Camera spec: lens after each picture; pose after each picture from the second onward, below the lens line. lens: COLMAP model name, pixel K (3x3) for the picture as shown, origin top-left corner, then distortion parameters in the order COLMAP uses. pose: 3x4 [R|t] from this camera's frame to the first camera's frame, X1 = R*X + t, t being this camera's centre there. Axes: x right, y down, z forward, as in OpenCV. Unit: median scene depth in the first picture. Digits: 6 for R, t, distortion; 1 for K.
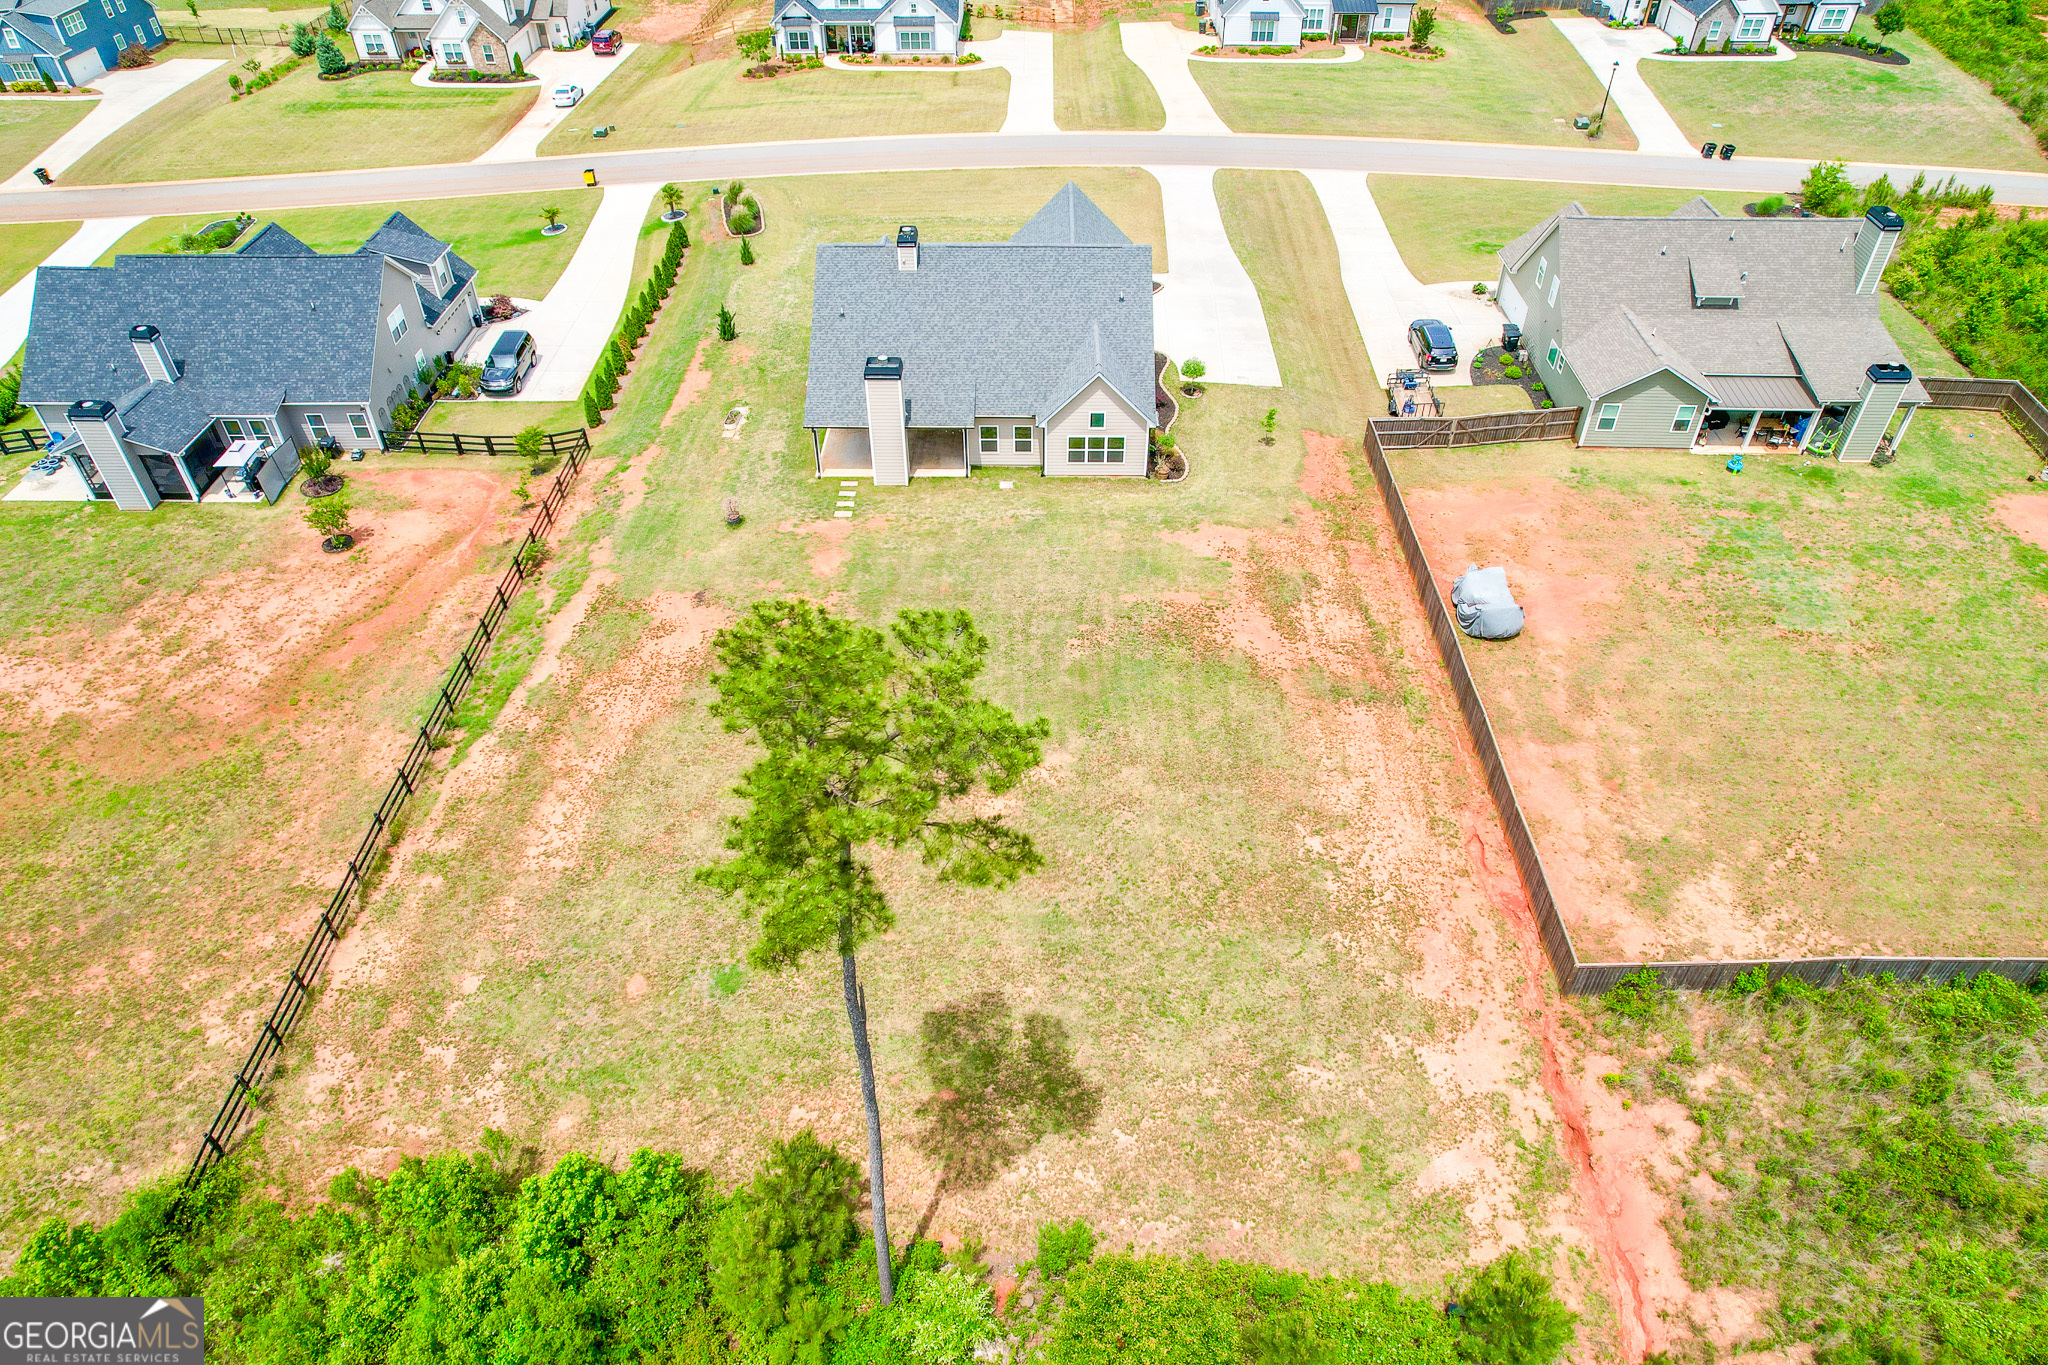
lens RADIAL K [[1306.5, 0, 1027.4], [0, 1306.5, 683.2], [0, 0, 1]] dist [-0.078656, 0.072517]
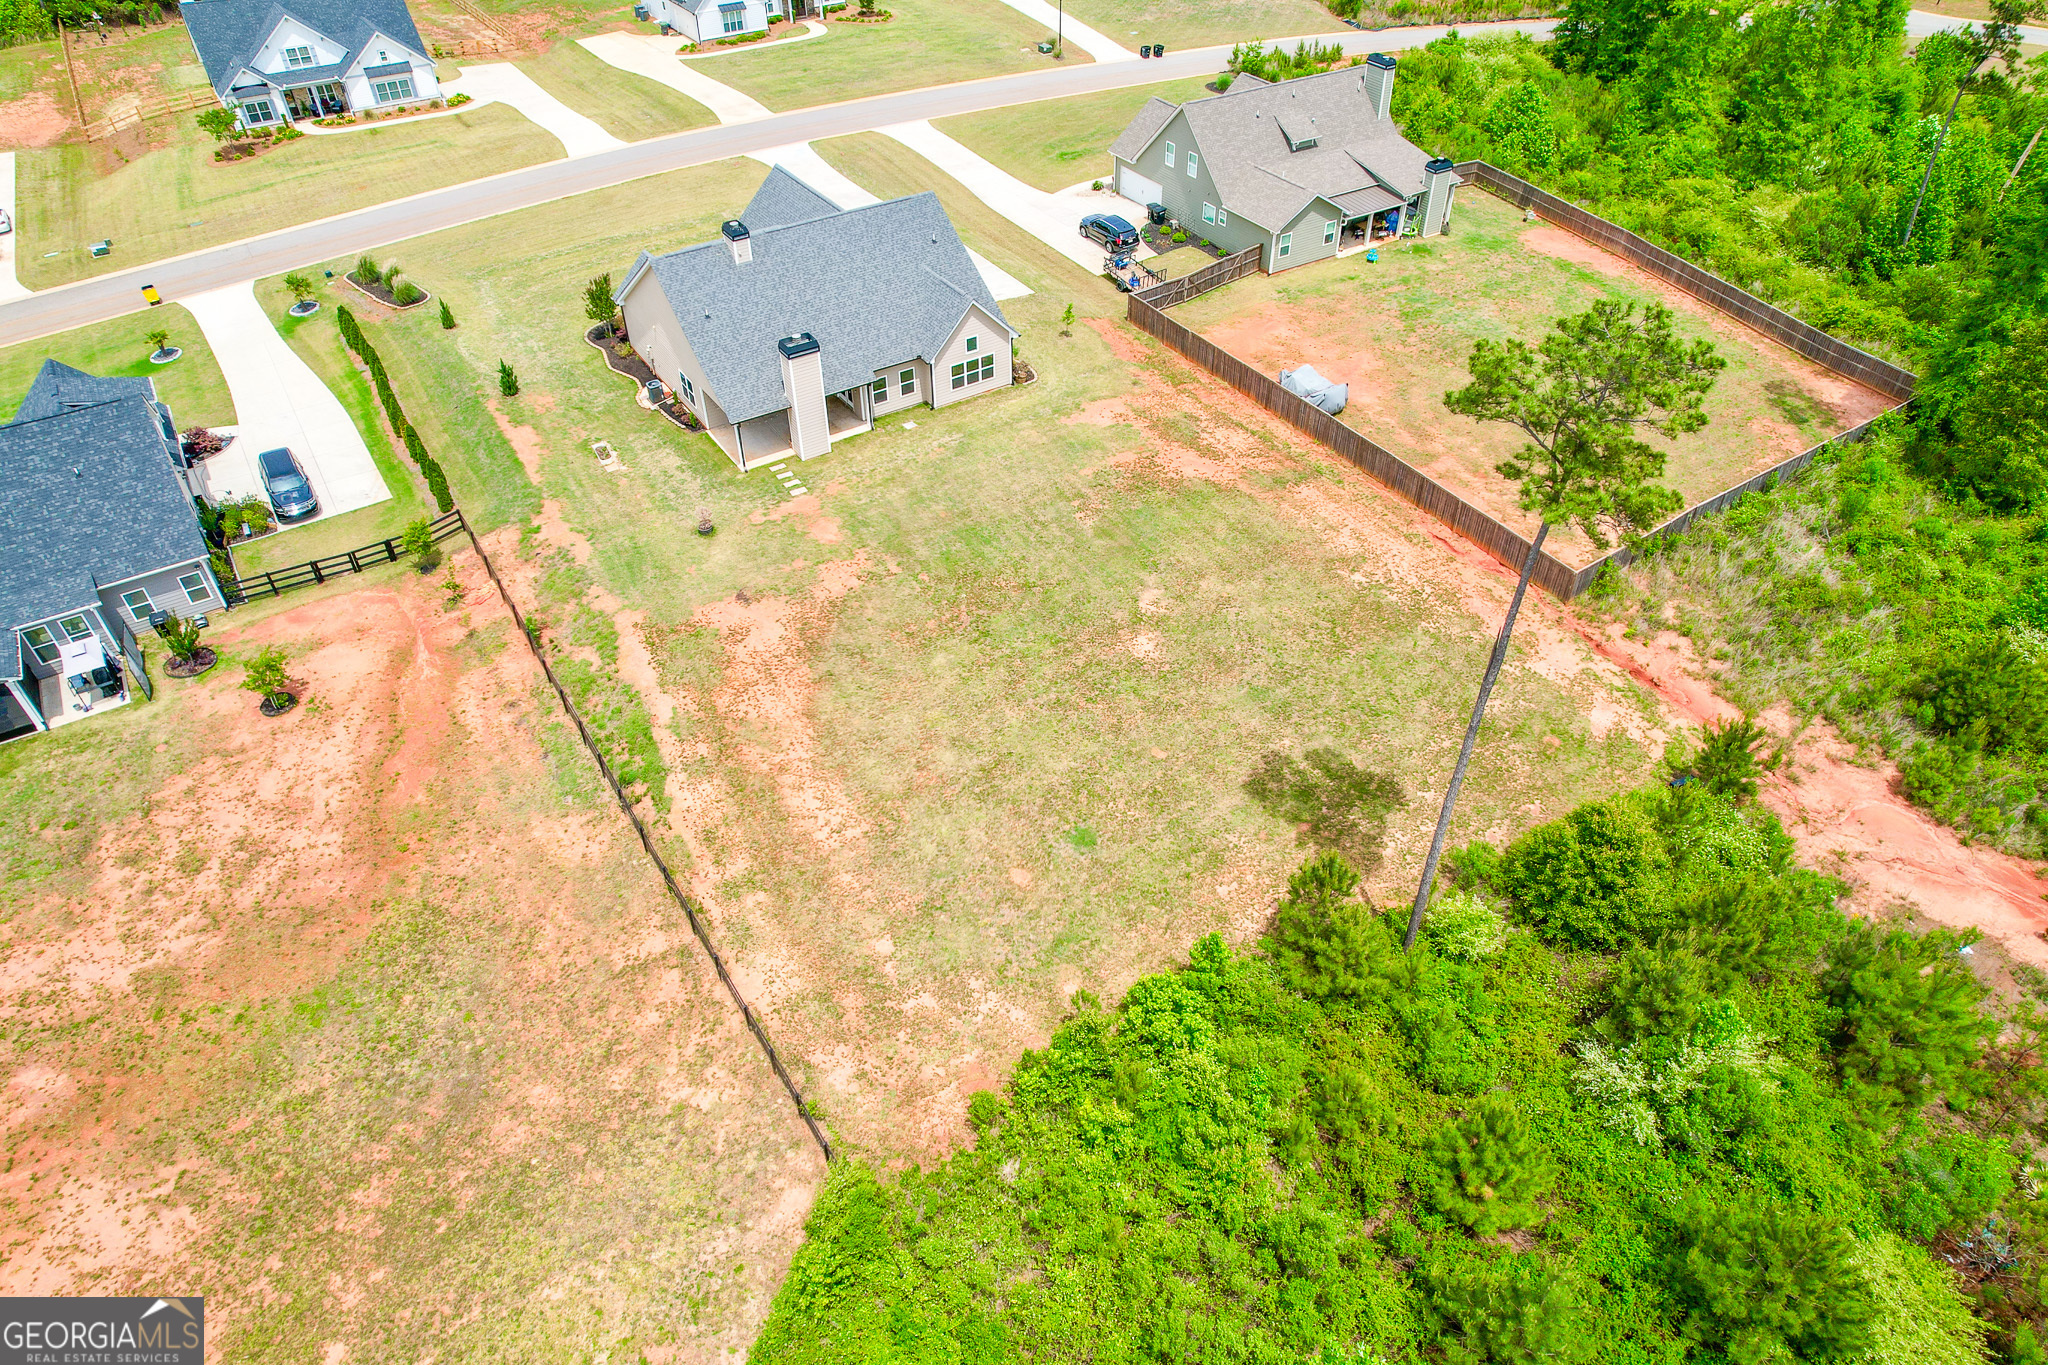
lens RADIAL K [[1306.5, 0, 1027.4], [0, 1306.5, 683.2], [0, 0, 1]] dist [-0.078656, 0.072517]
pose [[0.829759, -0.367509, 0.420045, -0.459686], [0.368194, 0.926047, 0.082892, -0.005346], [-0.419444, 0.085878, 0.903710, -0.011876]]
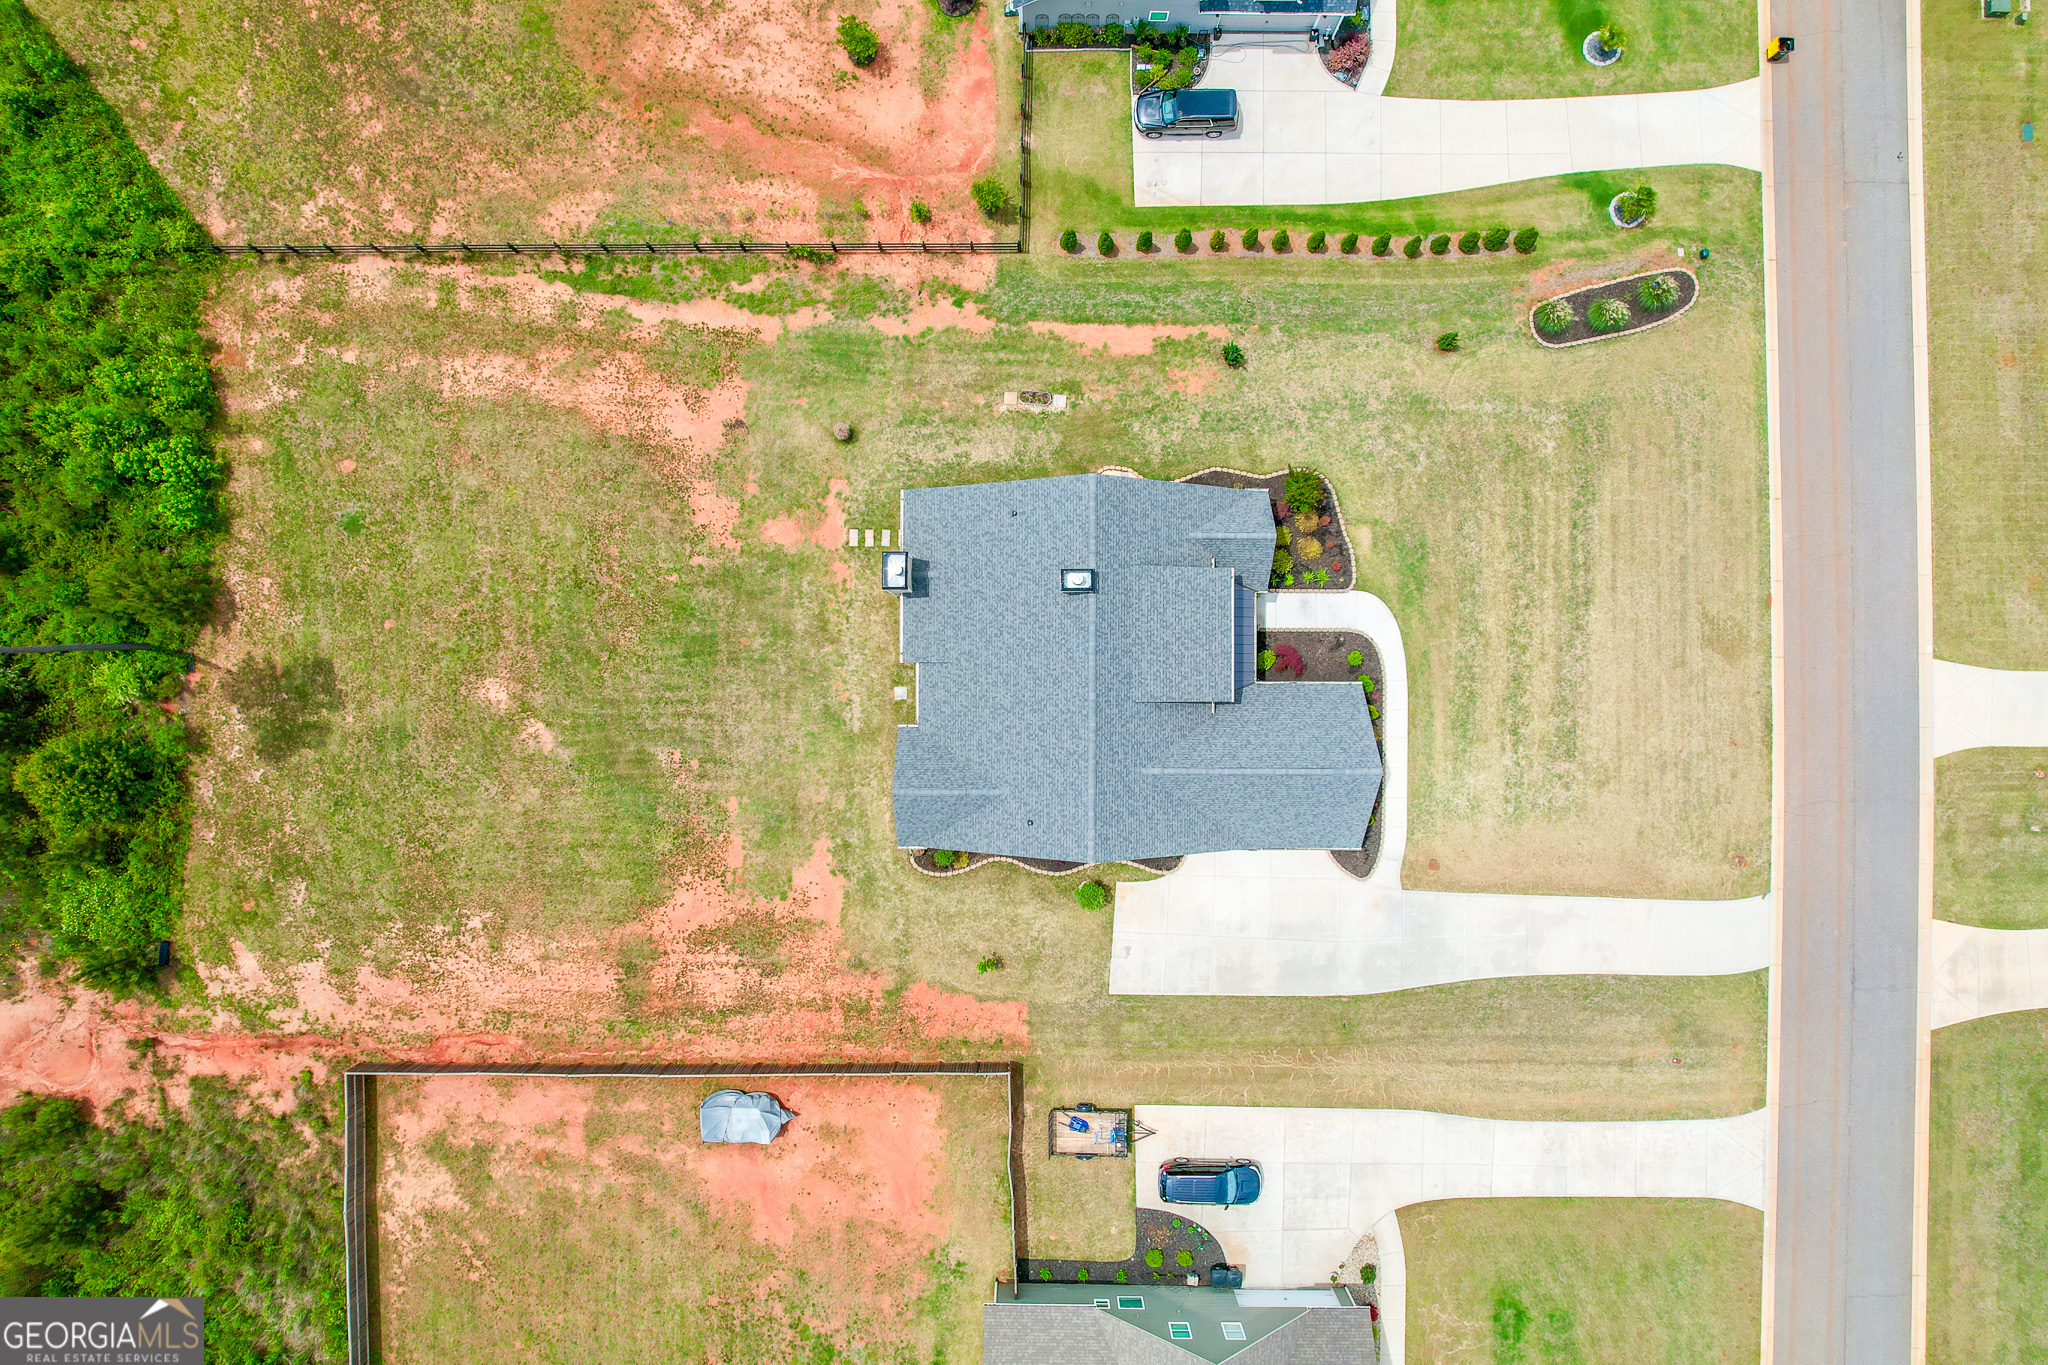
lens RADIAL K [[1306.5, 0, 1027.4], [0, 1306.5, 683.2], [0, 0, 1]] dist [-0.078656, 0.072517]
pose [[0.009455, 0.999925, 0.007723, -0.030177], [-0.651468, 0.000300, 0.758676, -0.957319], [0.758617, -0.012204, 0.651422, 0.401742]]
